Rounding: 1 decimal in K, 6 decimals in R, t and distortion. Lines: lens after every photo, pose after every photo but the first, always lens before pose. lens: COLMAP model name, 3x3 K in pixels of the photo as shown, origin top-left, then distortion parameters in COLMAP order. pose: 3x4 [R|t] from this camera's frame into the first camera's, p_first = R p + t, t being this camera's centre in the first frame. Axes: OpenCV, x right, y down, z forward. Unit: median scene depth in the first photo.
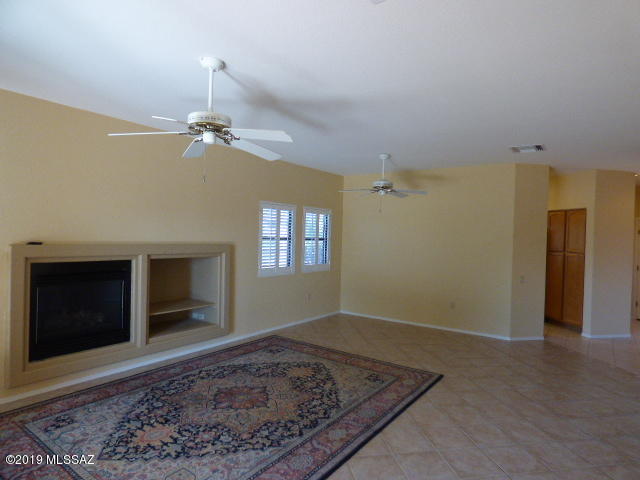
lens RADIAL K [[387.7, 0, 321.4], [0, 387.7, 241.6], [0, 0, 1]] dist [-0.004449, -0.001818]
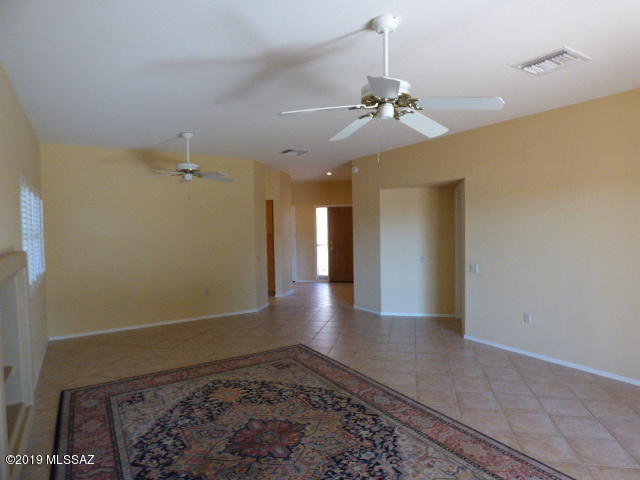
lens RADIAL K [[387.4, 0, 321.1], [0, 387.4, 239.6], [0, 0, 1]] dist [-0.000108, 0.002013]
pose [[0.382085, -0.066183, 0.921754, -0.779631], [0.046869, 0.997536, 0.052196, -0.024414], [-0.922938, 0.023259, 0.384245, 0.544746]]
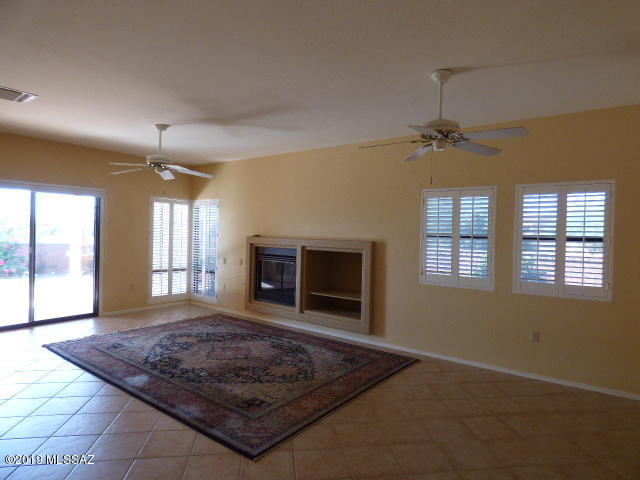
lens RADIAL K [[387.4, 0, 321.1], [0, 387.4, 239.6], [0, 0, 1]] dist [-0.000108, 0.002013]
pose [[-0.032483, -0.010044, -0.999422, 0.979732], [-0.039300, 0.999189, -0.008764, 0.023136], [0.998699, 0.038993, -0.032851, 1.219211]]
